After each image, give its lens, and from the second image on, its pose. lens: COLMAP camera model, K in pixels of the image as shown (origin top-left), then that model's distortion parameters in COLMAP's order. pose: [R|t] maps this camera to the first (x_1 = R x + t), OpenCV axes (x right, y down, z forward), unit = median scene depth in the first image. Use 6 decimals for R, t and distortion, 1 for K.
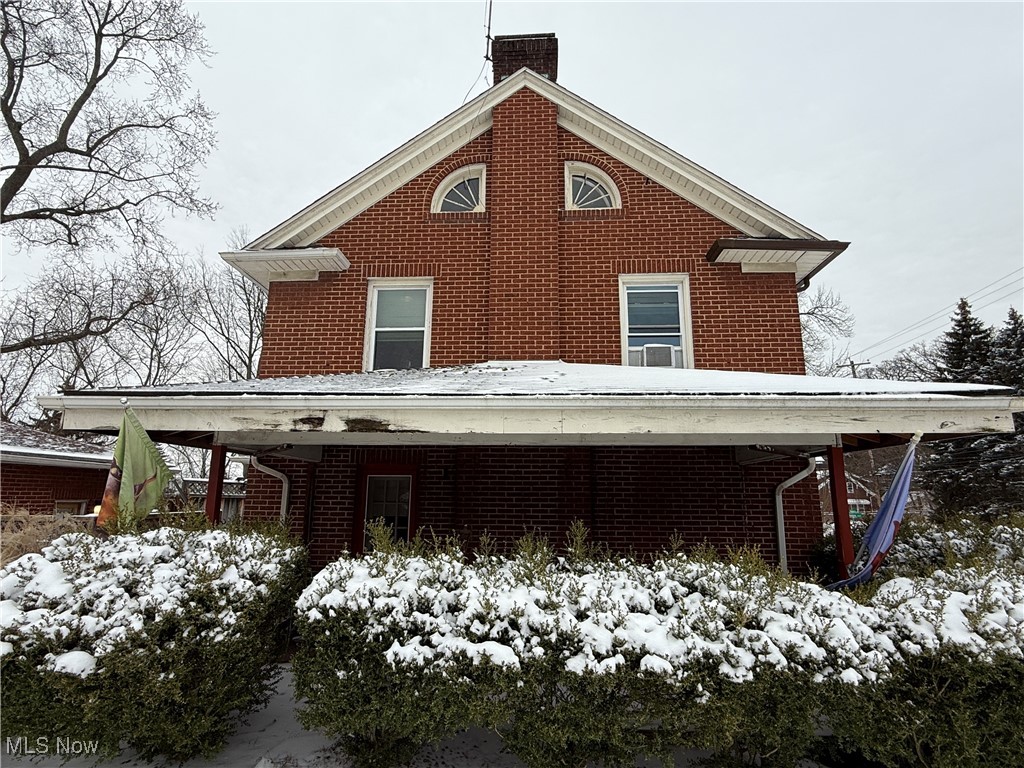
lens RADIAL K [[533.9, 0, 511.5], [0, 533.9, 386.6], [0, 0, 1]] dist [-0.003084, 0.003332]
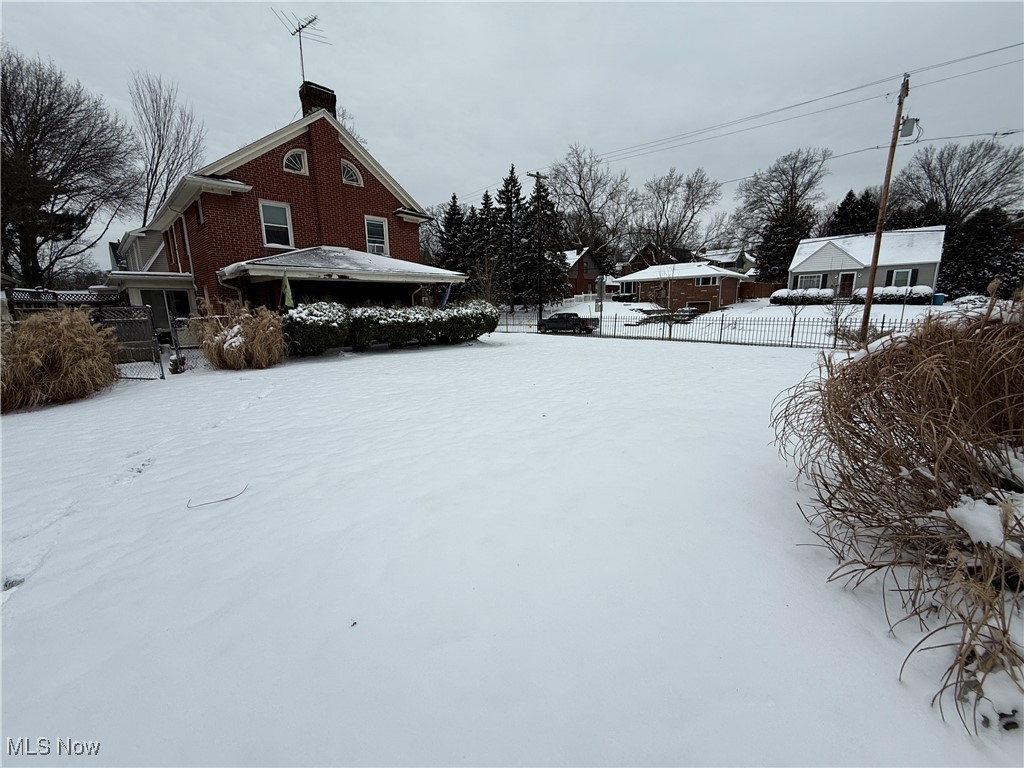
lens RADIAL K [[410.9, 0, 512.0], [0, 410.9, 385.3], [0, 0, 1]] dist [0.000210, 0.000013]
pose [[0.653641, -0.166452, 0.738273, -1.803721], [-0.136556, 0.933562, 0.331384, -0.350739], [-0.744383, -0.317422, 0.587484, -1.929825]]
